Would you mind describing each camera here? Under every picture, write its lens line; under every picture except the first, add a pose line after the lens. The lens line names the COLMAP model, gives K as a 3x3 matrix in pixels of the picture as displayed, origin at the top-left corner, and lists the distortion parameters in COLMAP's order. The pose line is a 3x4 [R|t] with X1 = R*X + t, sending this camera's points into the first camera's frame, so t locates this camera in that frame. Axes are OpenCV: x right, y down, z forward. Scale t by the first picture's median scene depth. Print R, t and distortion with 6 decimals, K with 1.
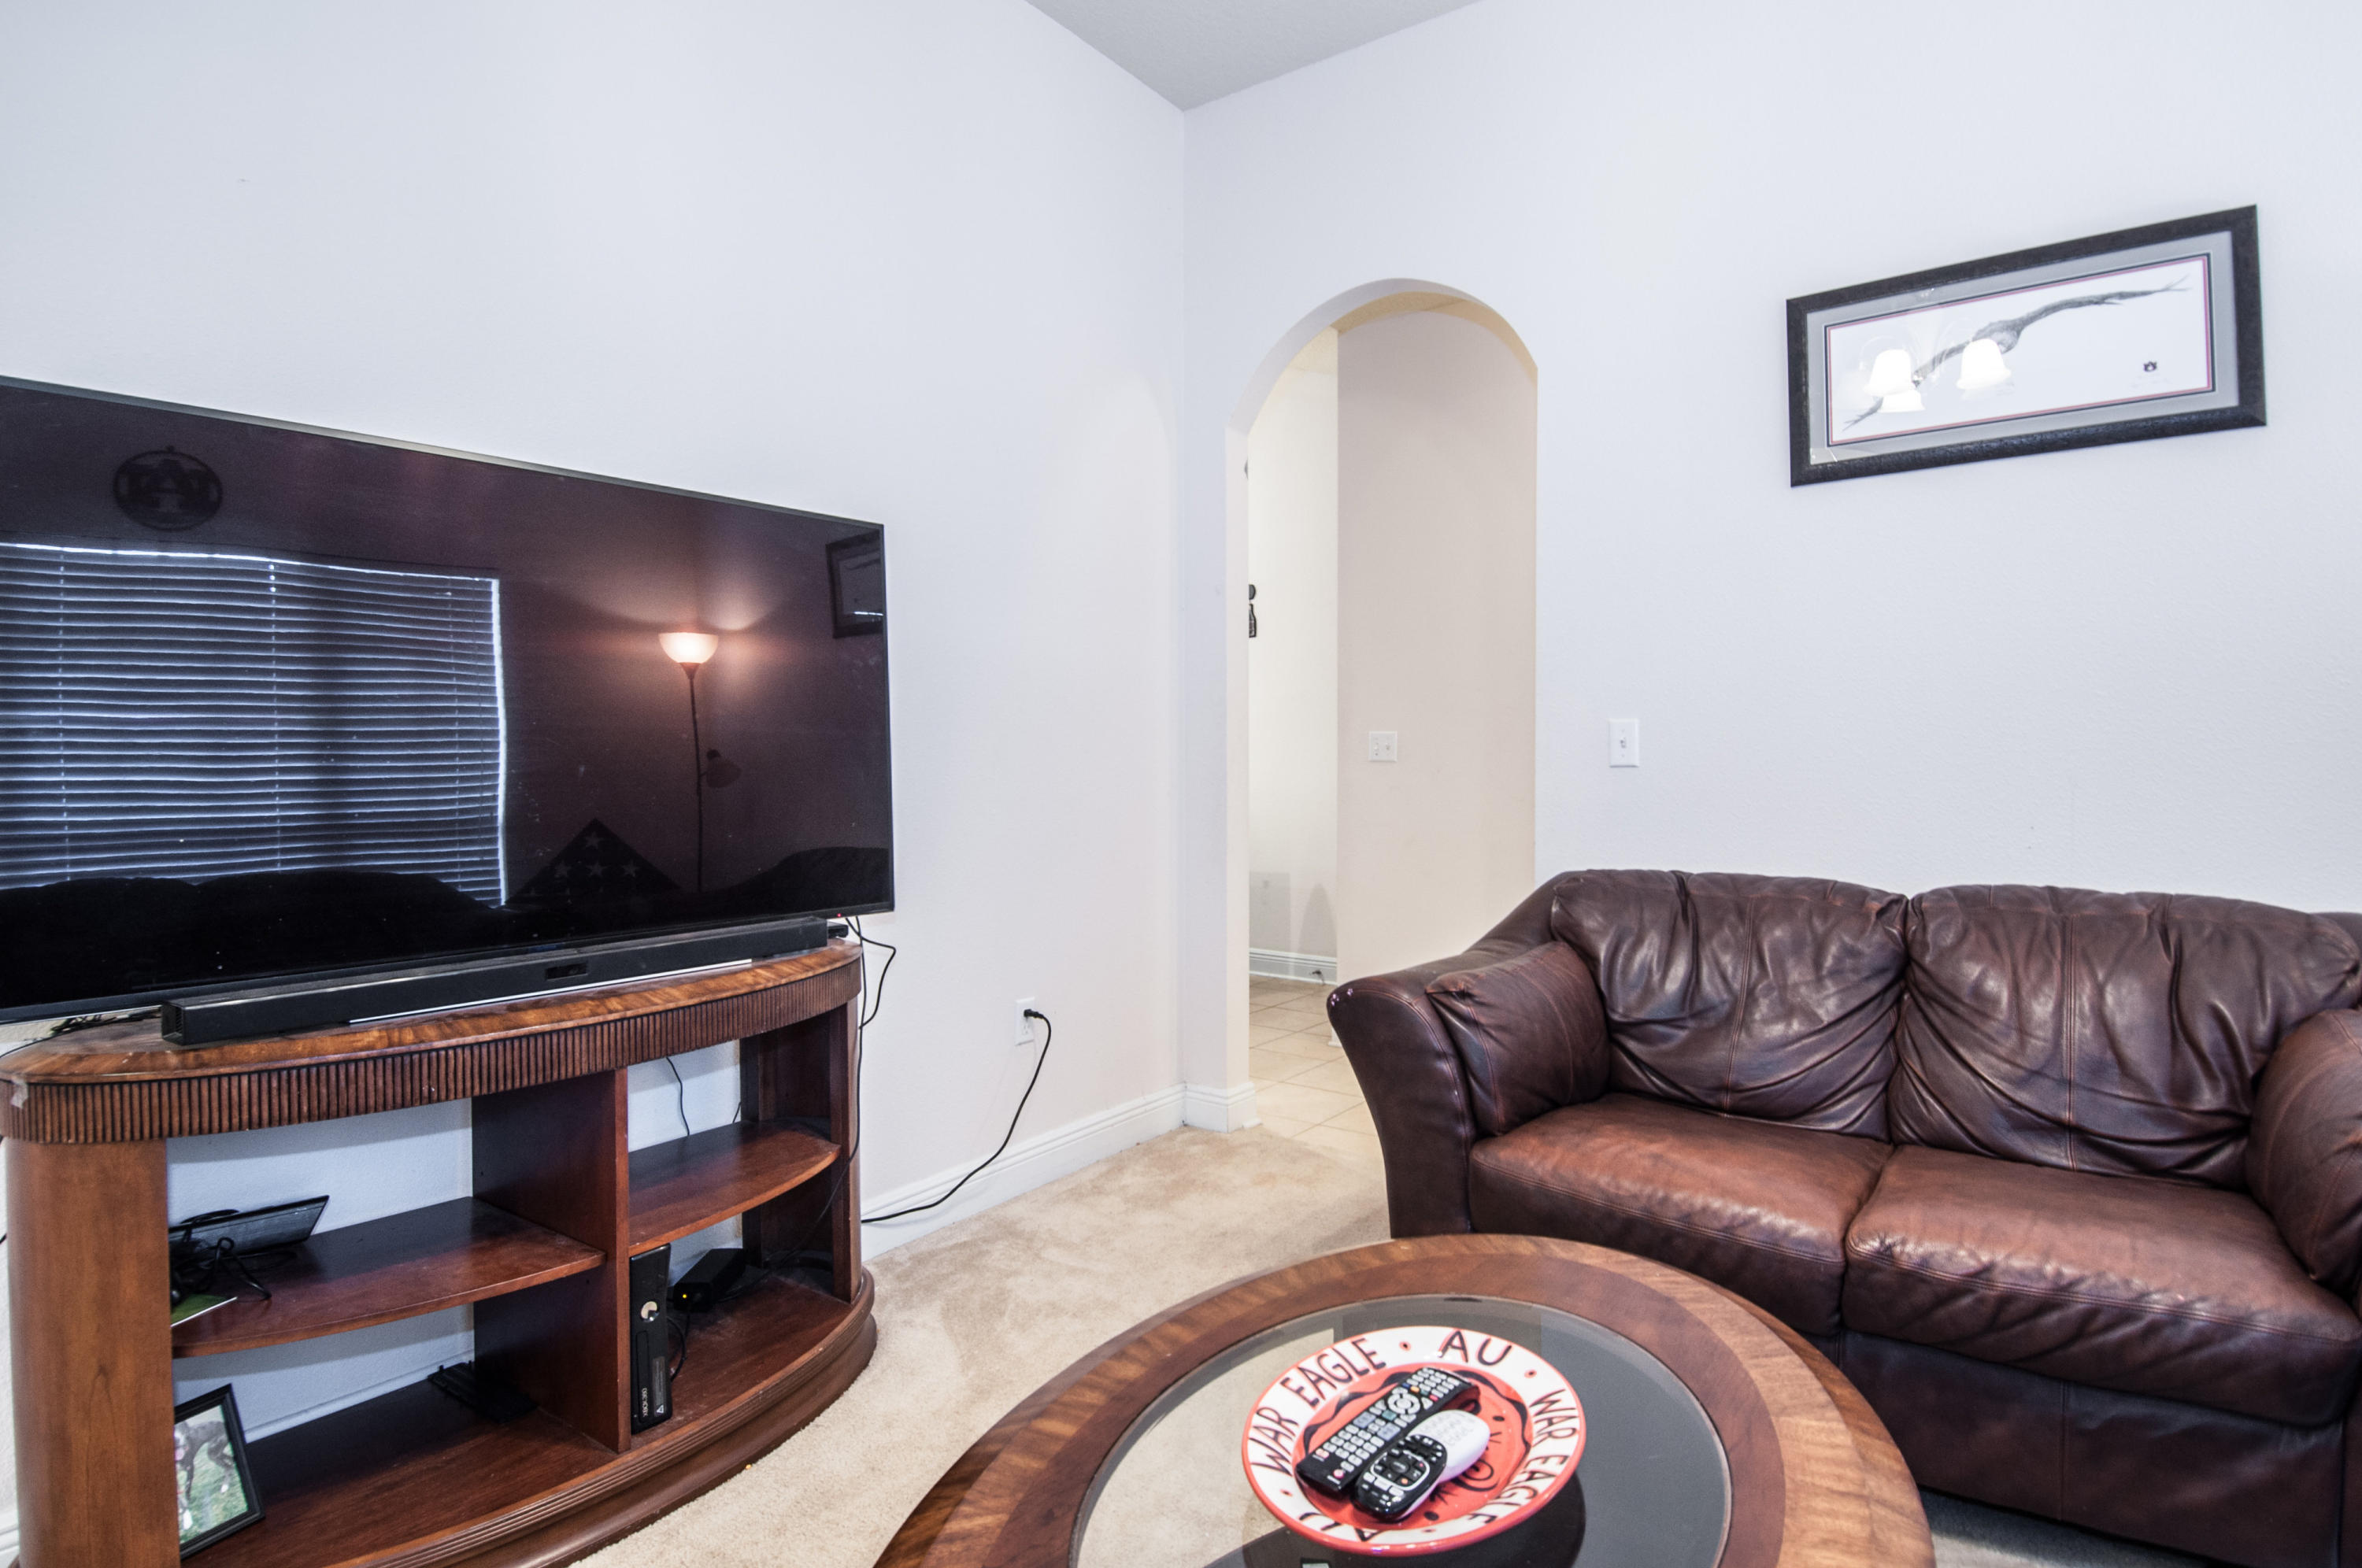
lens RADIAL K [[1234.3, 0, 1182.2], [0, 1234.3, 765.9], [0, 0, 1]] dist [0.051726, -0.055417]
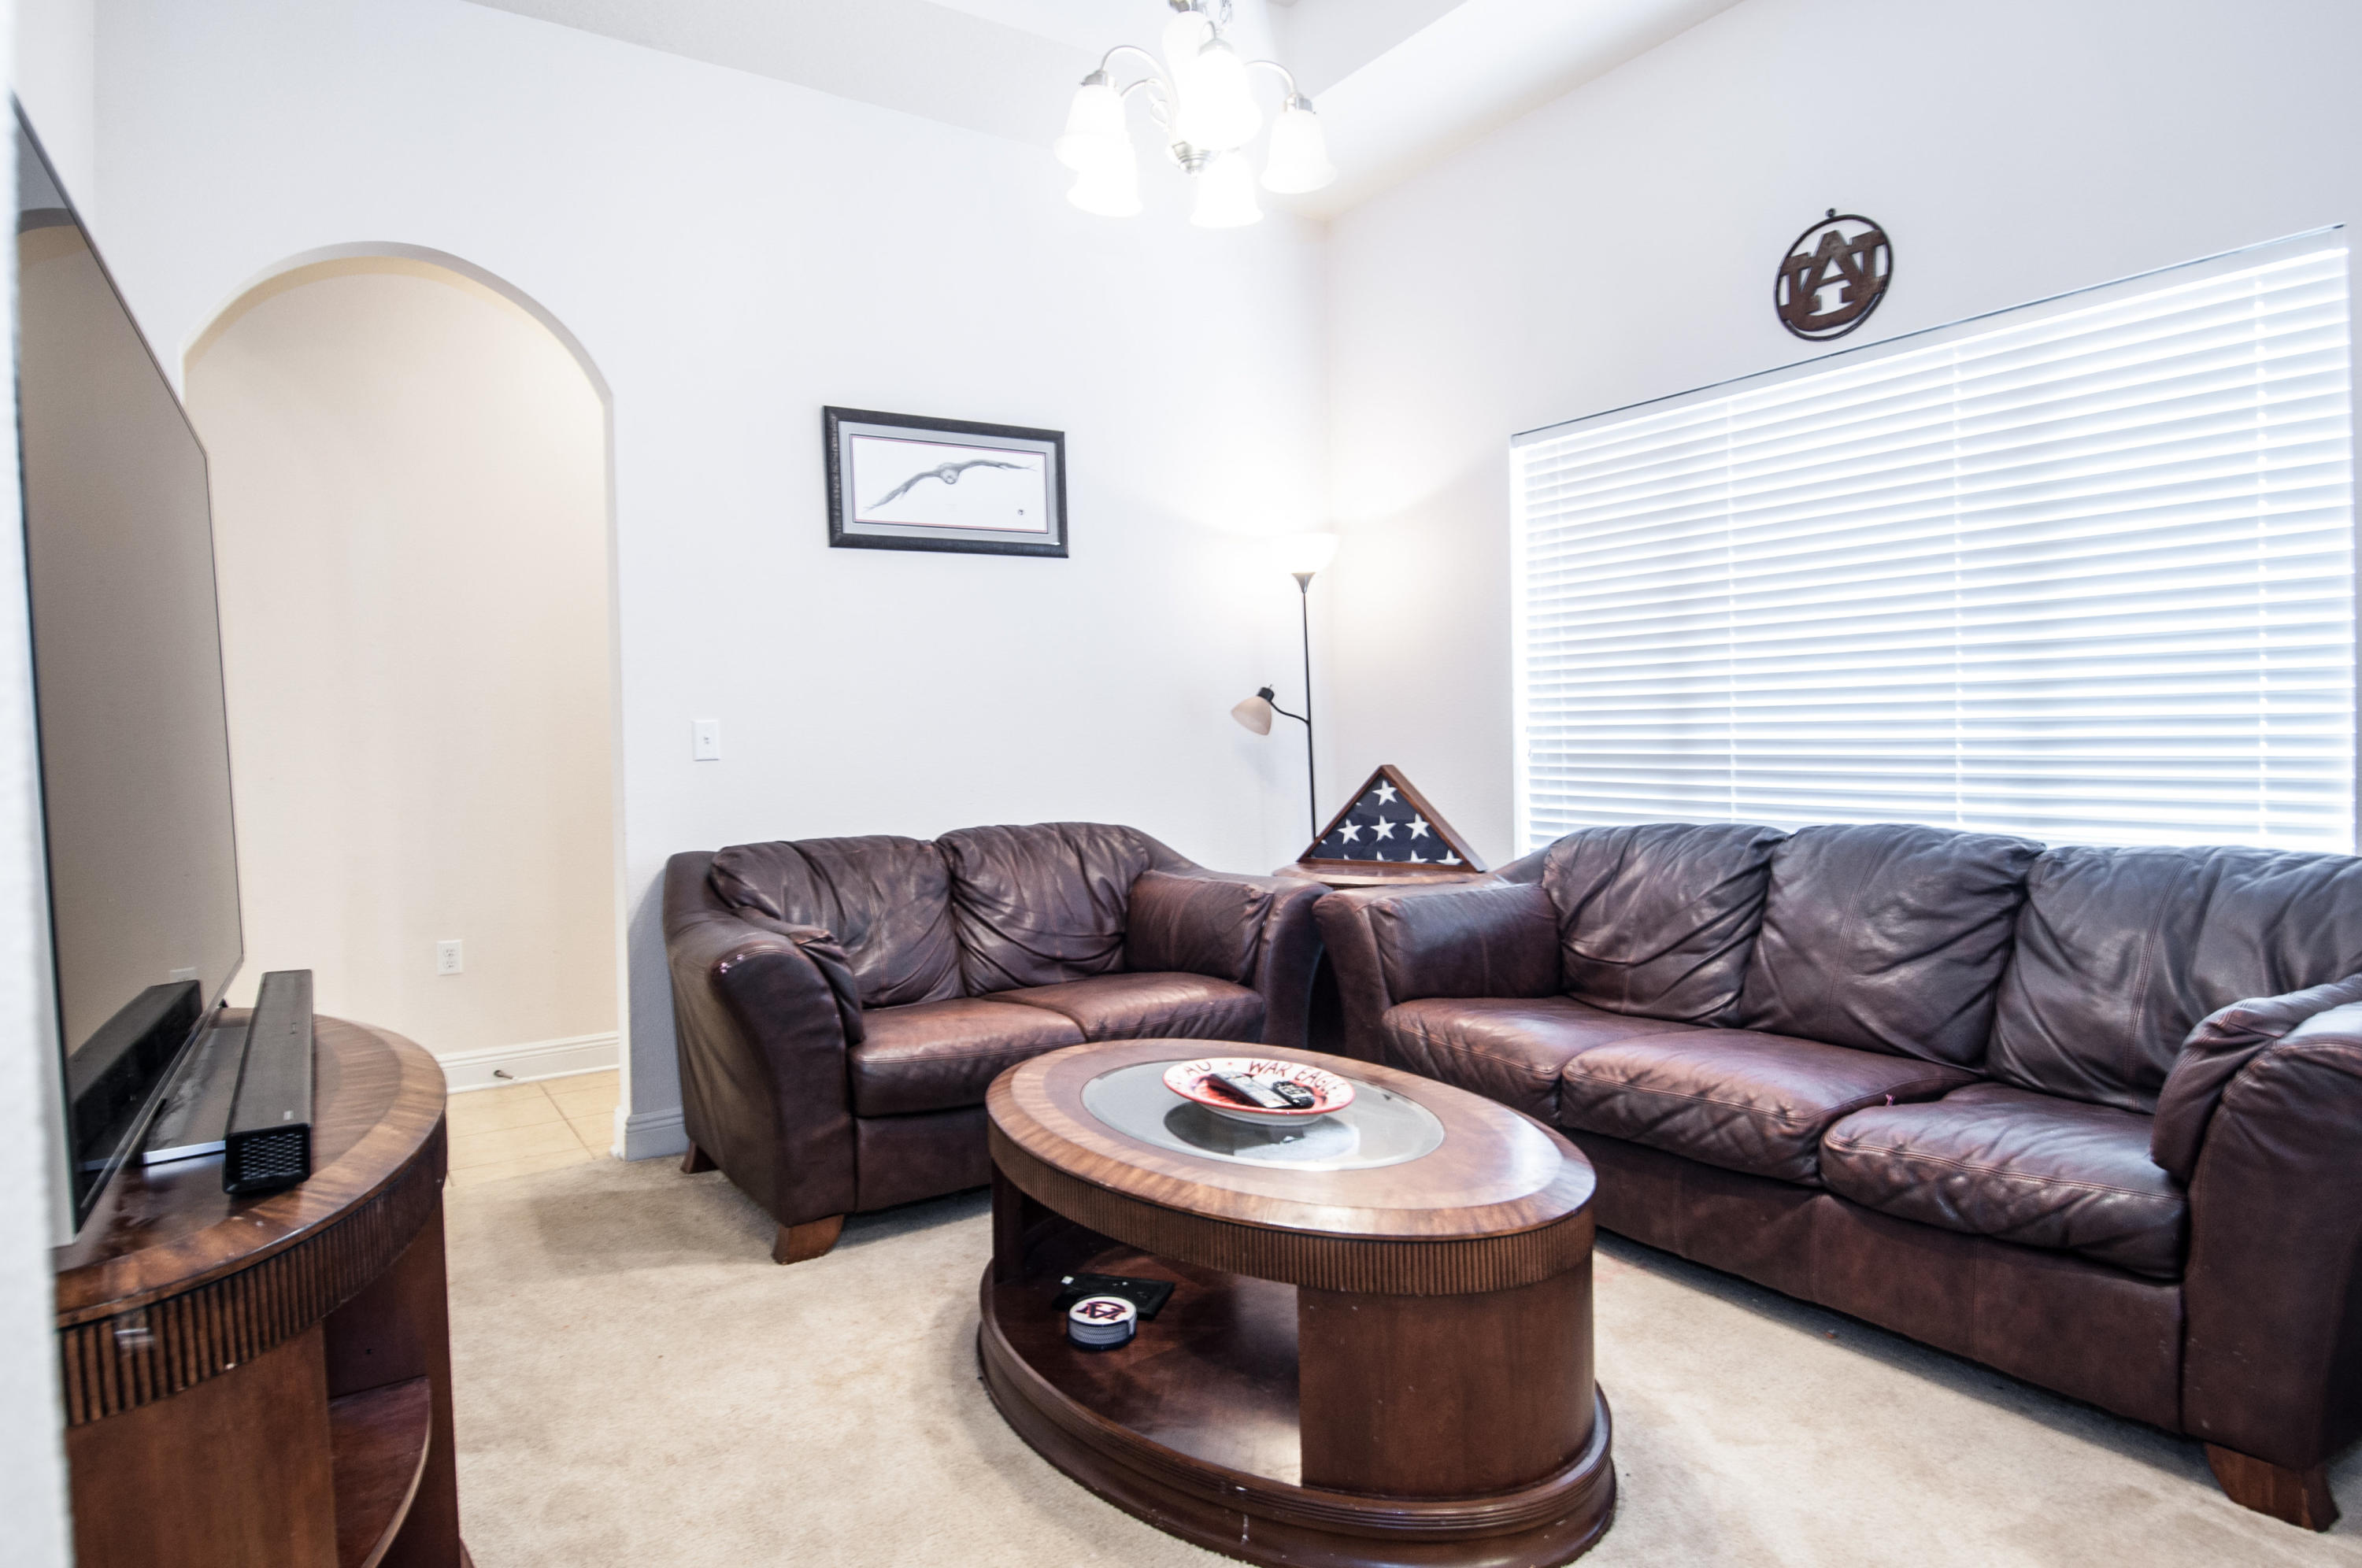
lens RADIAL K [[1329.4, 0, 1178.1], [0, 1329.4, 764.1], [0, 0, 1]] dist [0.057116, -0.062476]
pose [[0.353176, -0.026610, 0.935178, -0.853510], [0.029889, 0.999406, 0.017150, -0.005057], [-0.935079, 0.021895, 0.353762, 0.175532]]
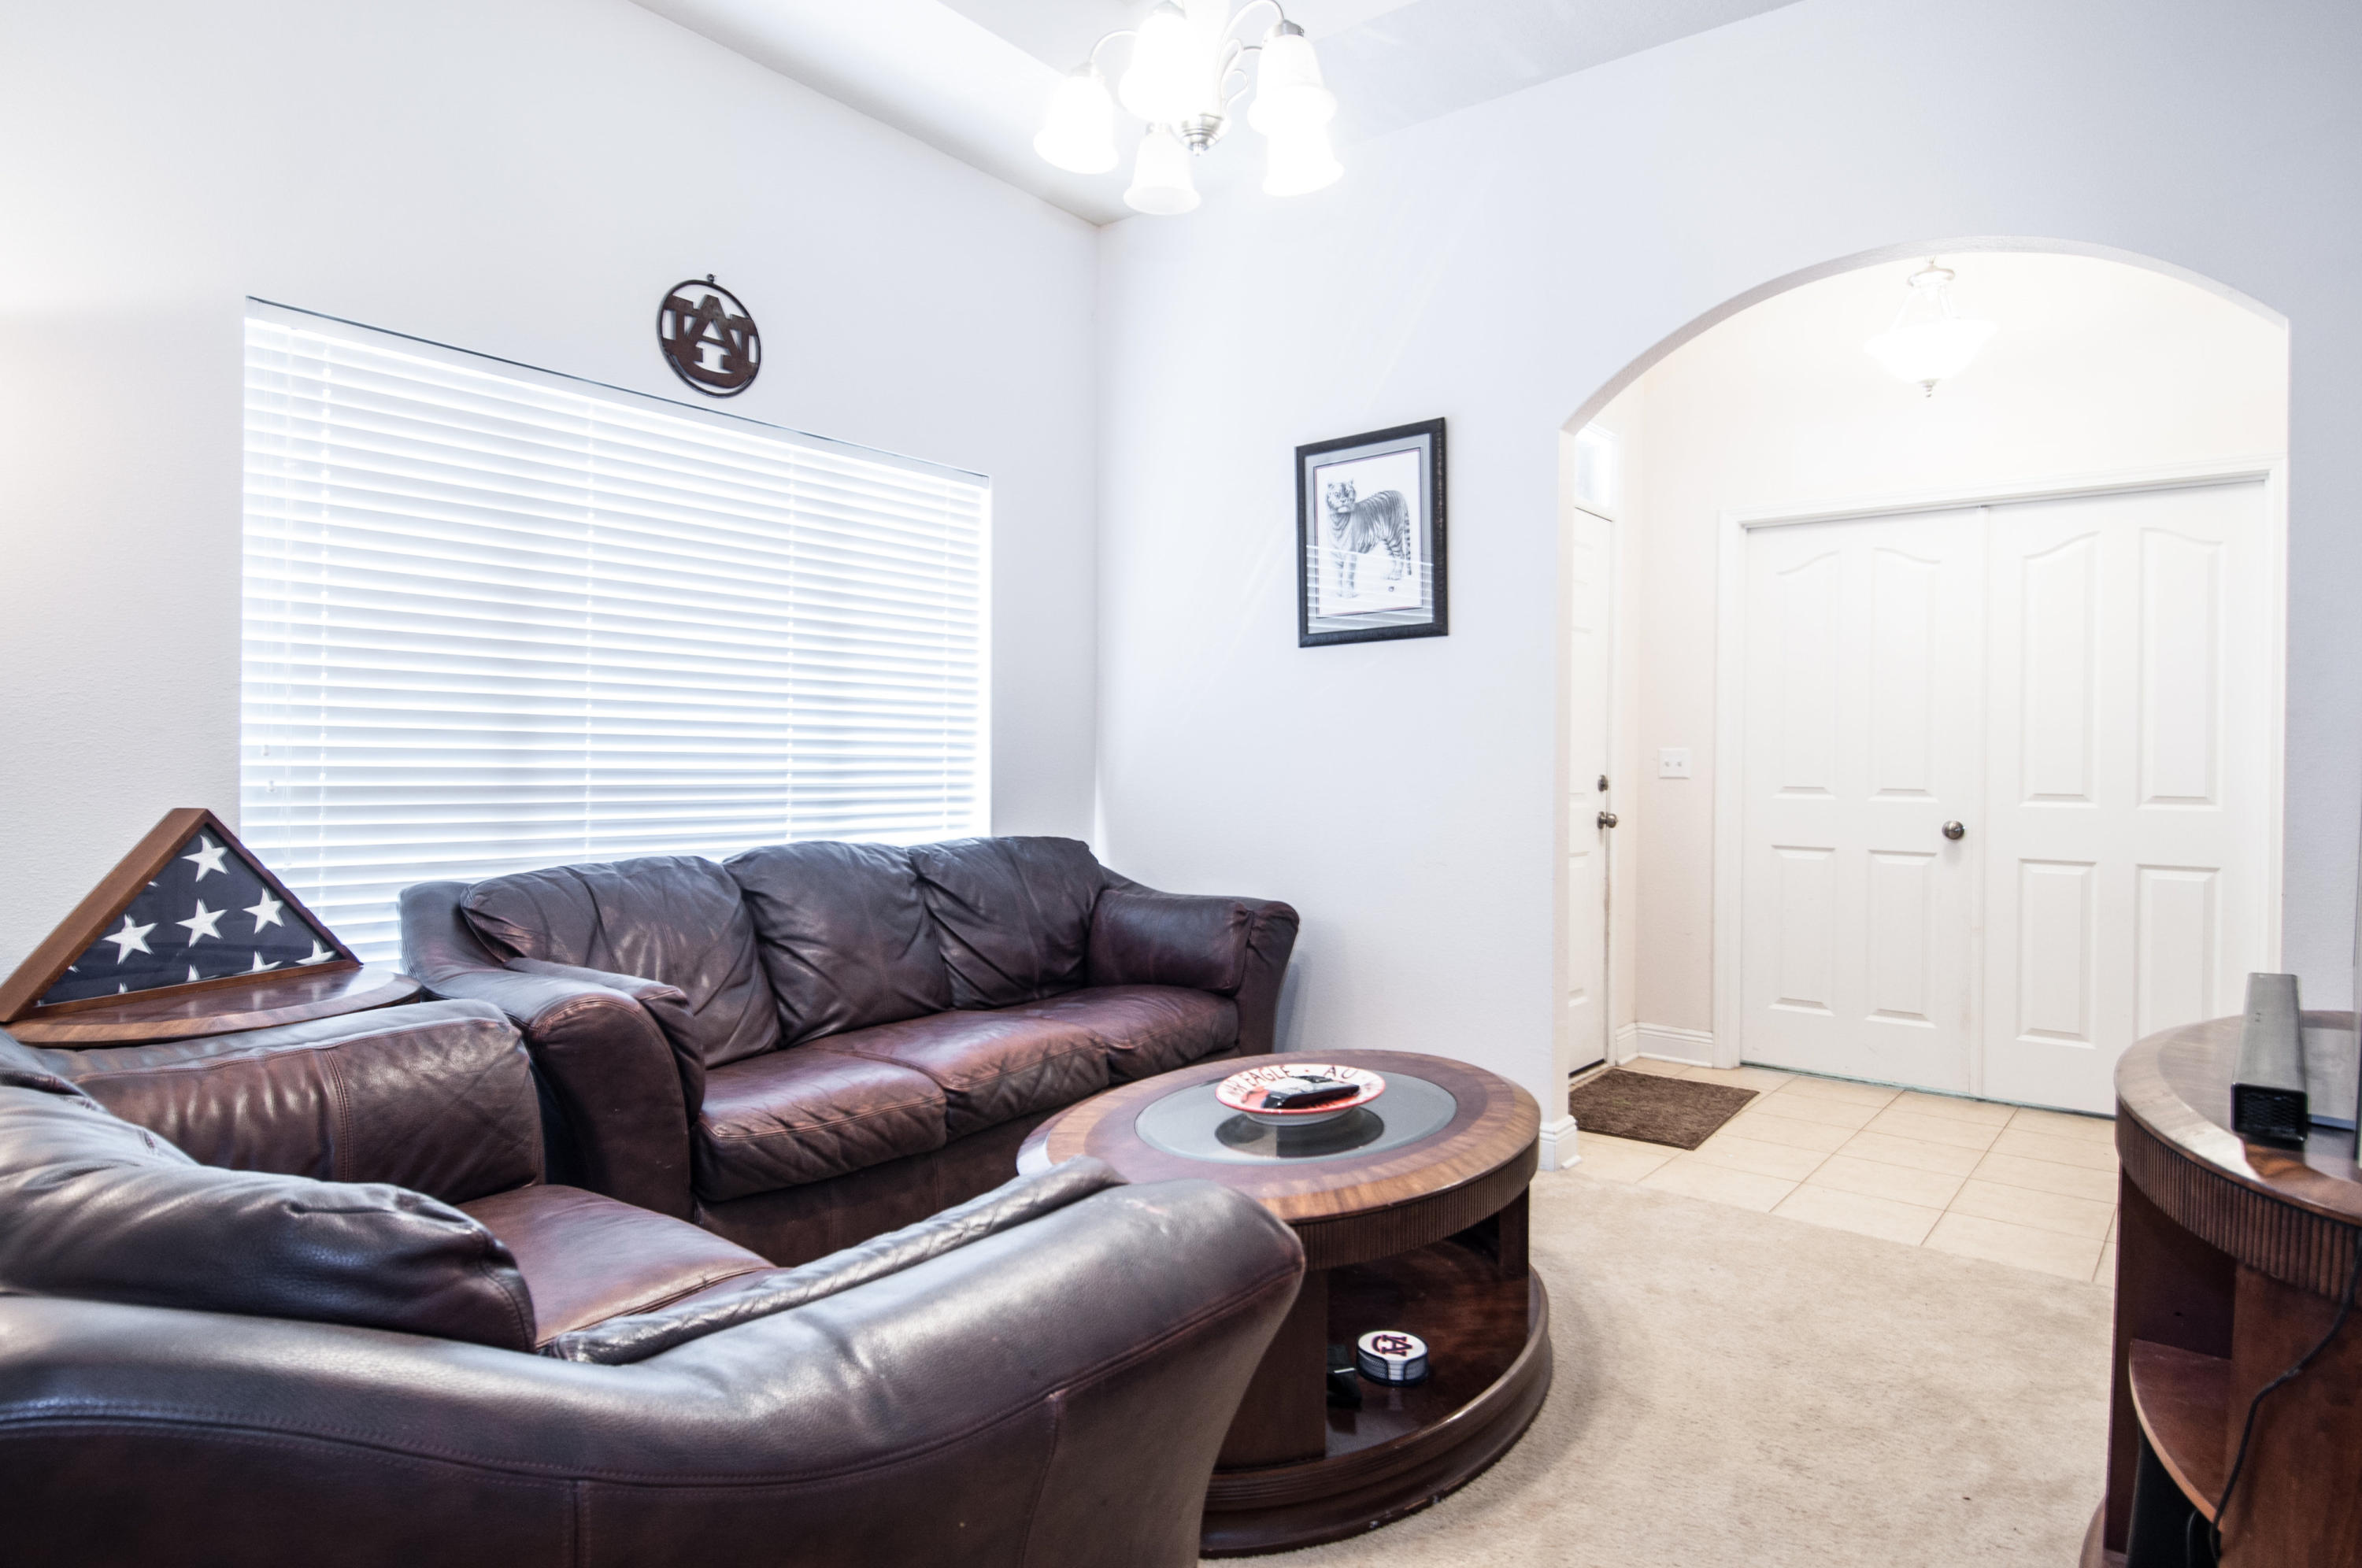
lens RADIAL K [[1292.9, 0, 1182.3], [0, 1292.9, 765.1], [0, 0, 1]] dist [0.058732, -0.061919]
pose [[-0.998620, -0.007868, 0.051926, 0.135867], [-0.007090, 0.999860, 0.015143, -0.017594], [-0.052038, 0.014754, -0.998536, 1.498320]]
